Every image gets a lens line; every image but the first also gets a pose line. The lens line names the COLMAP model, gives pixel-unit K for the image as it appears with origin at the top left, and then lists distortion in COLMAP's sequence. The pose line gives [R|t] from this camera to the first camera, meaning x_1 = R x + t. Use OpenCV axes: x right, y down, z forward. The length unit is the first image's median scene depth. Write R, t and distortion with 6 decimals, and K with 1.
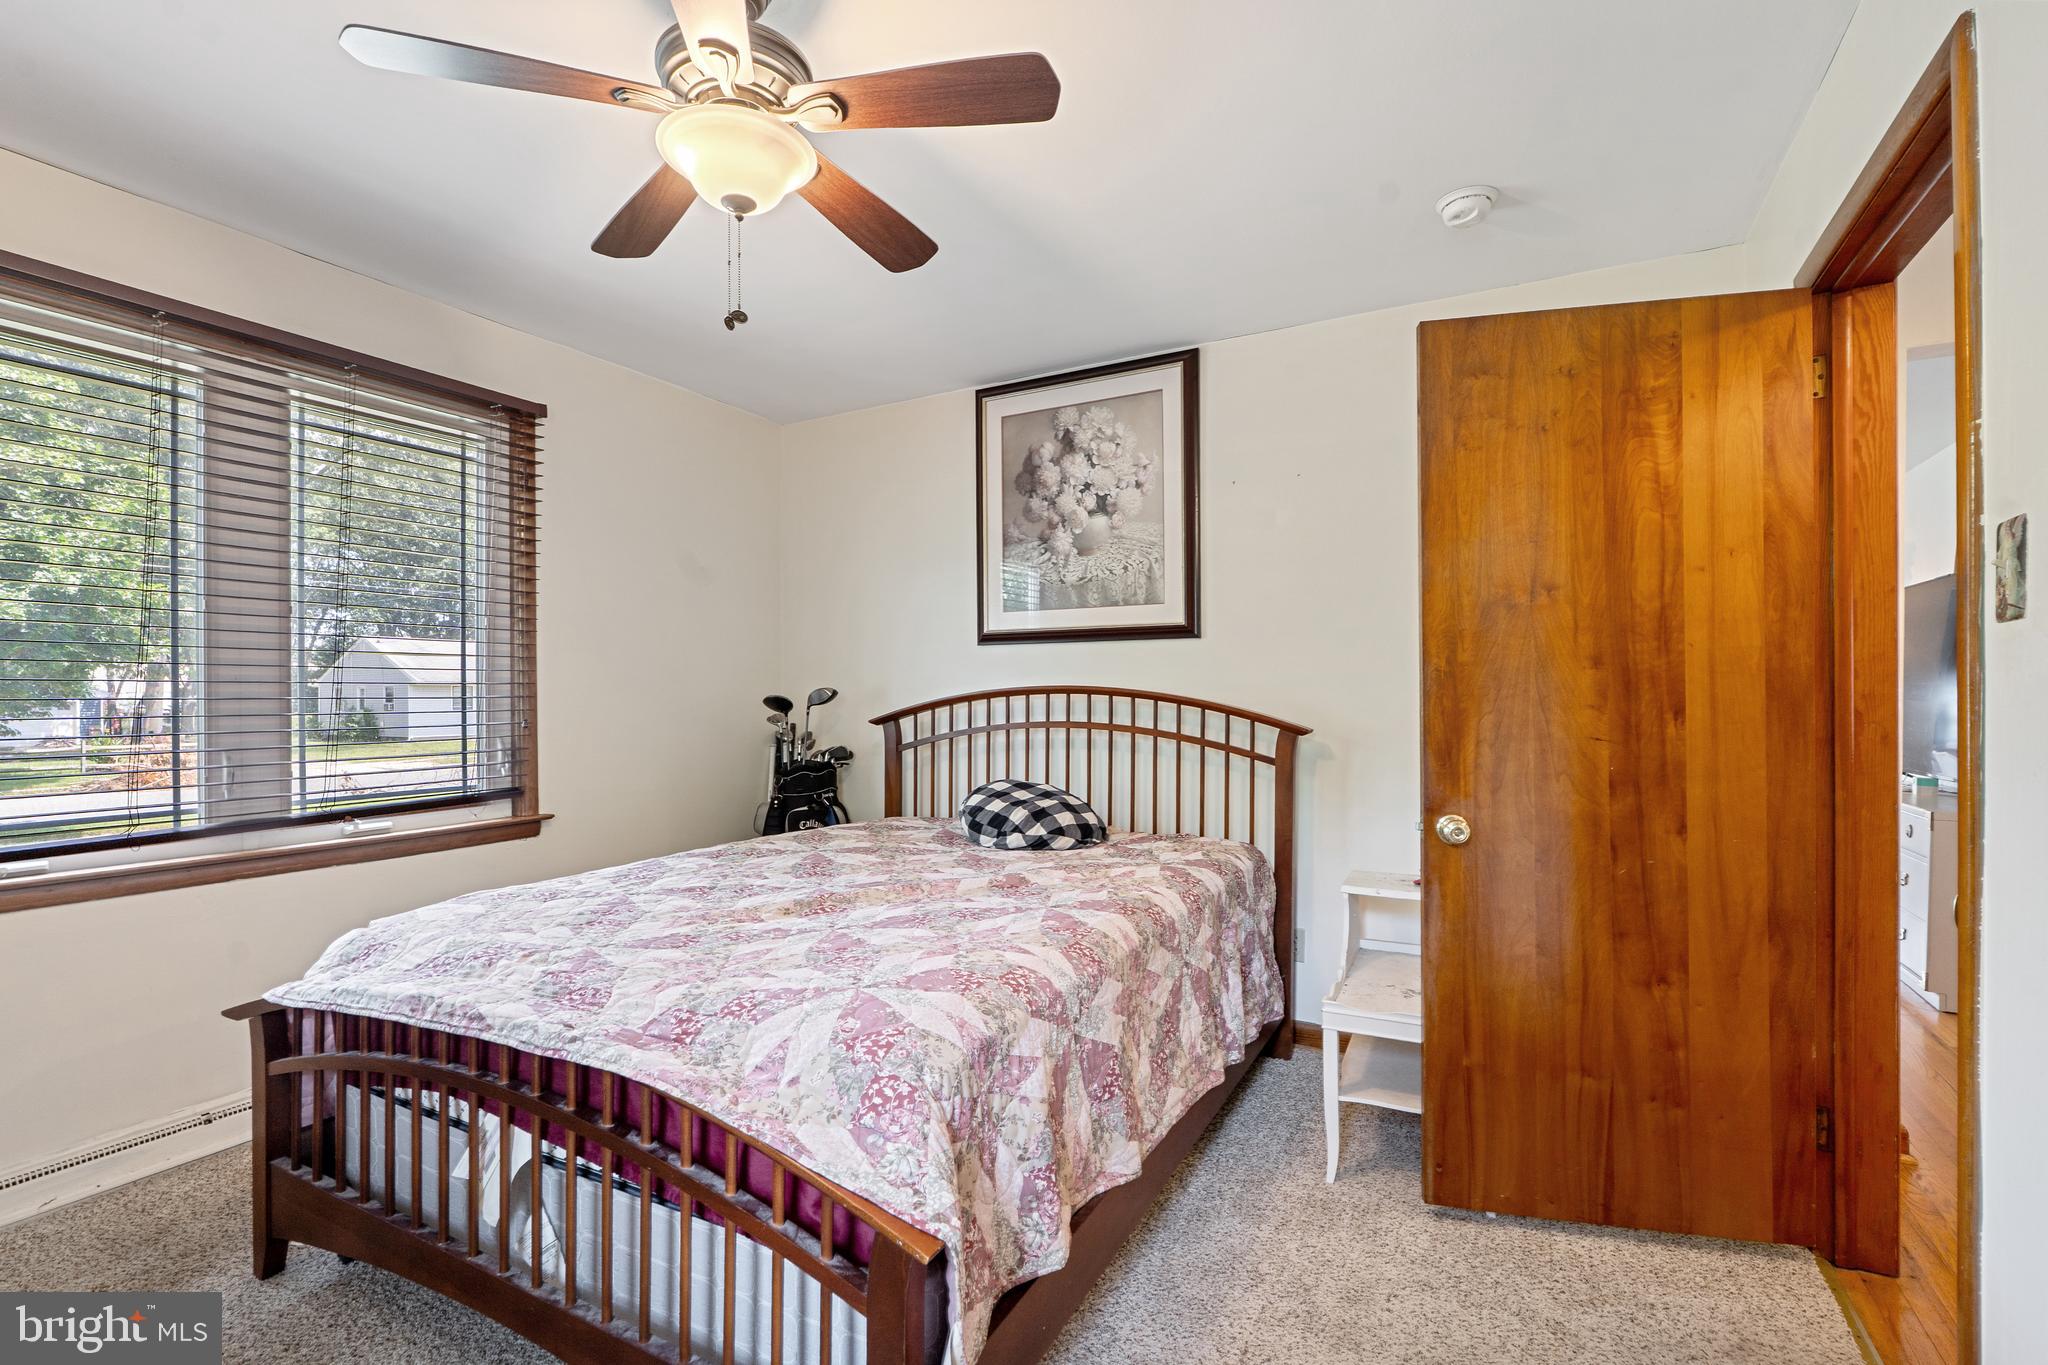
lens RADIAL K [[912.5, 0, 1039.9], [0, 912.5, 683.8], [0, 0, 1]] dist [-0.011863, 0.002118]
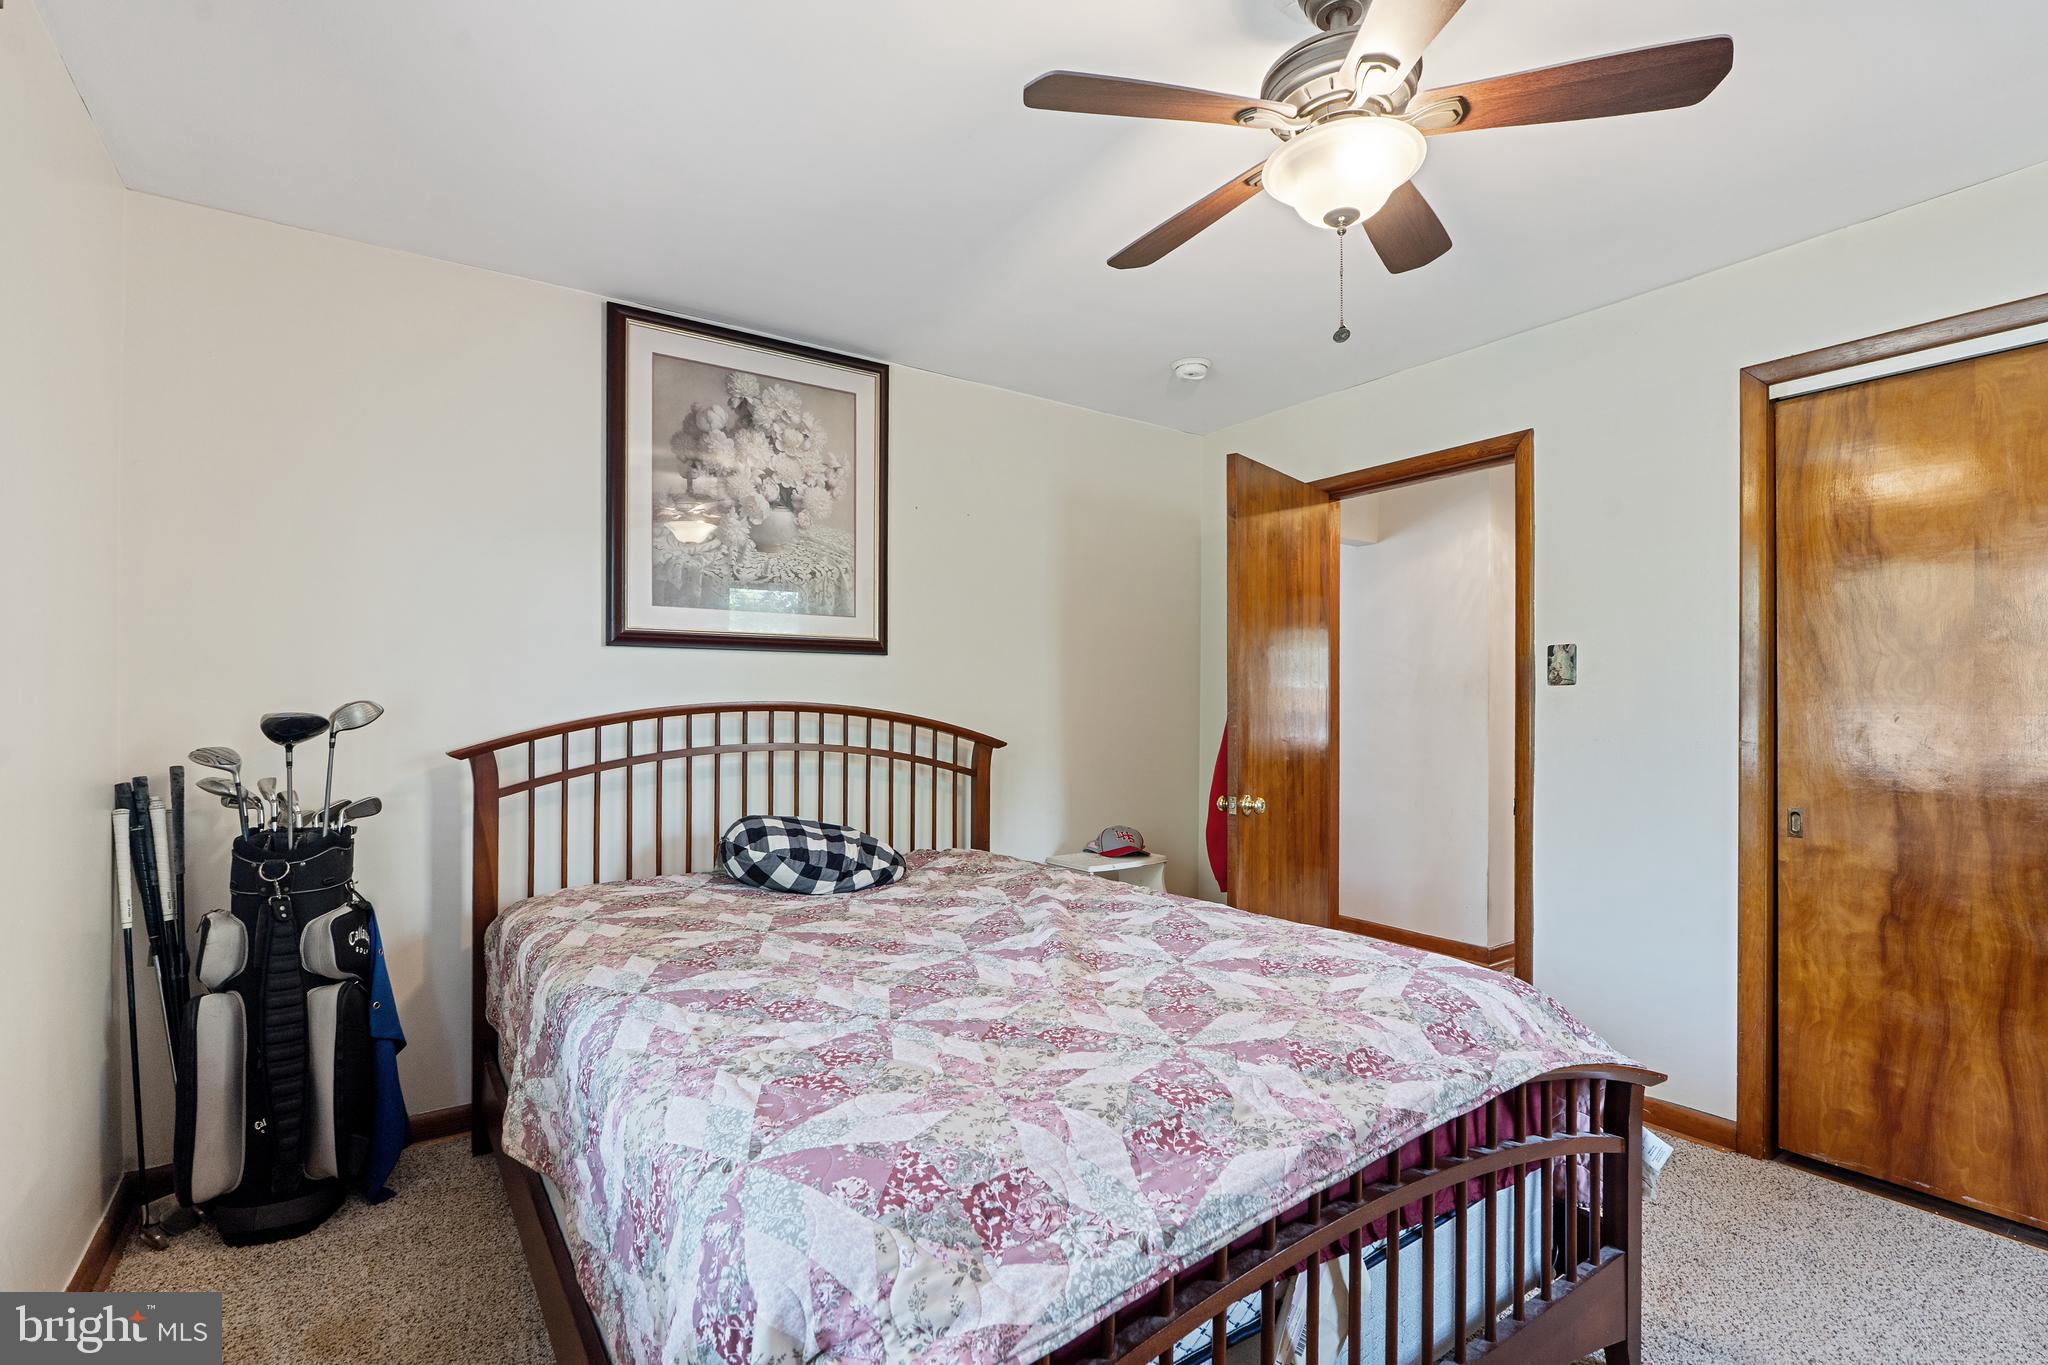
lens RADIAL K [[912.5, 0, 1041.6], [0, 912.5, 700.9], [0, 0, 1]] dist [-0.011863, 0.002118]
pose [[0.460597, 0.005165, 0.887594, -0.619295], [-0.013739, 0.999905, 0.001311, -0.003188], [-0.887503, -0.012798, 0.460624, 0.375584]]
